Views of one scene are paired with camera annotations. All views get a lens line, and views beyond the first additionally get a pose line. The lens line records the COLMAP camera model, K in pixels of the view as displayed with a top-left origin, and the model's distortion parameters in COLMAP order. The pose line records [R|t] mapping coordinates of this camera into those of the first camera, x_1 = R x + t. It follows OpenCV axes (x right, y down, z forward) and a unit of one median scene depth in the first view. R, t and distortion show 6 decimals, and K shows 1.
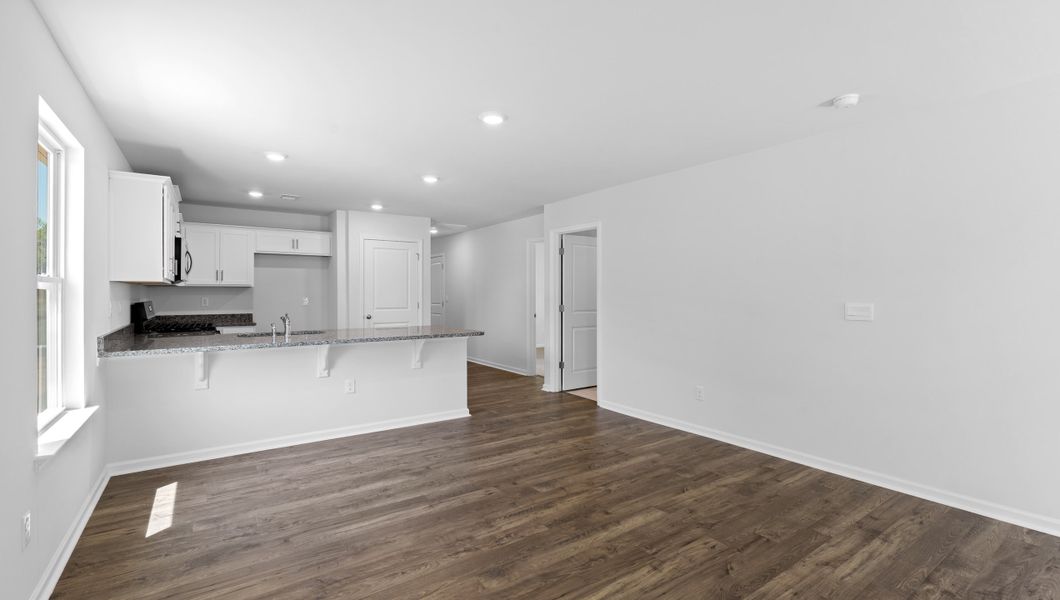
lens RADIAL K [[464.9, 0, 533.2], [0, 464.9, 290.6], [0, 0, 1]] dist [-0.004449, -0.000624]
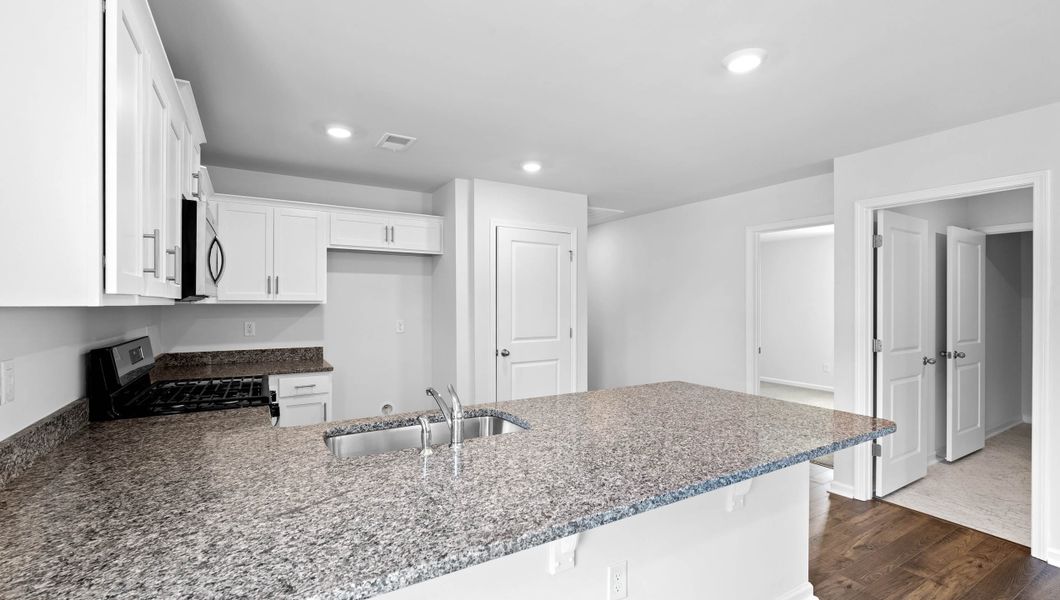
lens RADIAL K [[463.4, 0, 529.2], [0, 463.4, 303.3], [0, 0, 1]] dist [-0.004557, -0.000298]
pose [[0.997031, 0.002432, -0.076960, -0.497990], [-0.002009, 0.999982, 0.005580, -0.022615], [0.076973, -0.005408, 0.997019, 0.713388]]
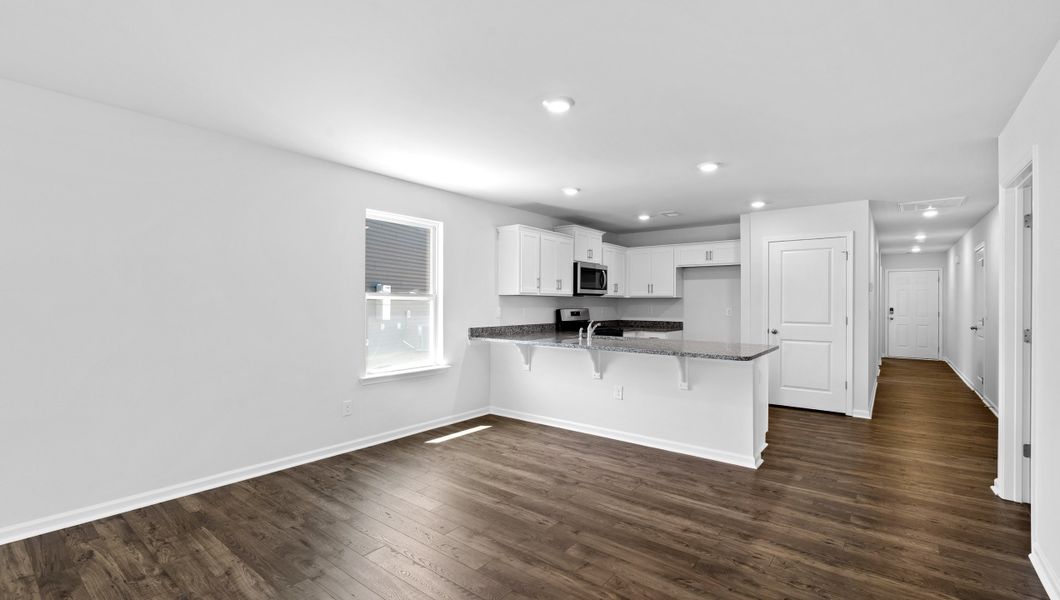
lens RADIAL K [[463.4, 0, 529.2], [0, 463.4, 303.3], [0, 0, 1]] dist [-0.004557, -0.000298]
pose [[0.285090, 0.002814, -0.958497, 0.623247], [0.000014, 0.999996, 0.002941, 0.003208], [0.958501, -0.000852, 0.285089, 0.584234]]
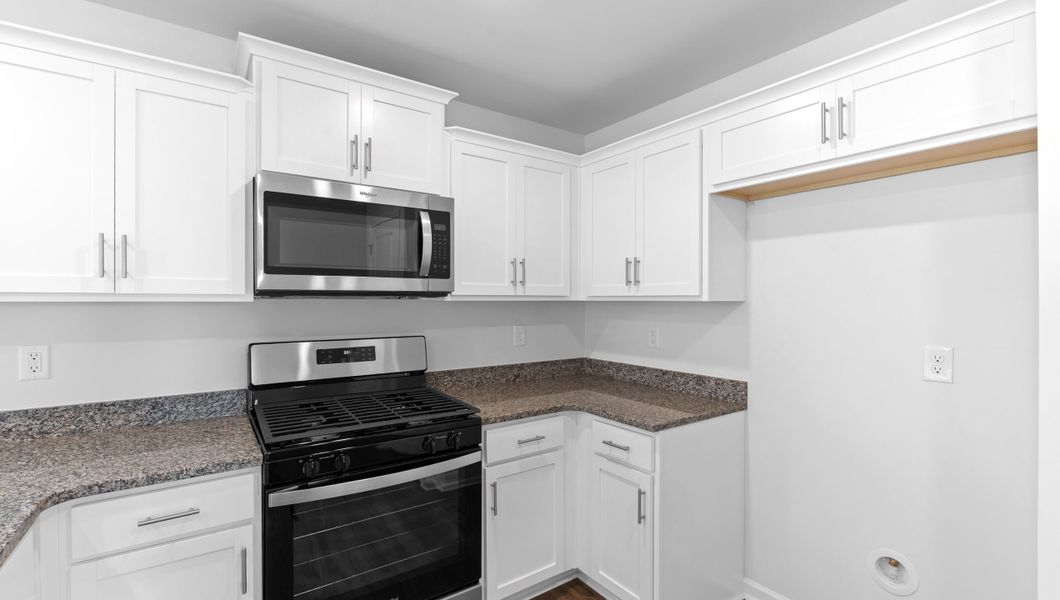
lens RADIAL K [[463.4, 0, 529.2], [0, 463.4, 303.3], [0, 0, 1]] dist [-0.004557, -0.000298]
pose [[-0.000707, 0.007818, -0.999969, -0.488632], [0.005182, 0.999956, 0.007814, -0.017417], [0.999986, -0.005176, -0.000748, 1.493148]]
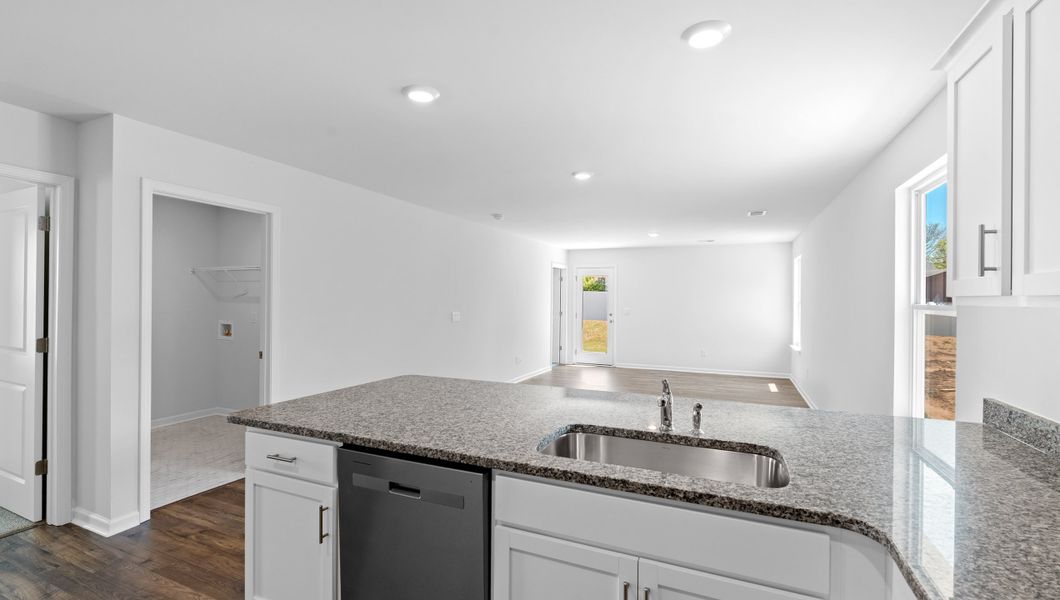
lens RADIAL K [[461.8, 0, 527.2], [0, 461.8, 298.8], [0, 0, 1]] dist [0.001007, -0.000096]
pose [[-0.507828, -0.002238, 0.861455, -0.927959], [-0.011840, 0.999920, -0.004382, -0.019690], [-0.861377, -0.012425, -0.507814, 1.487973]]
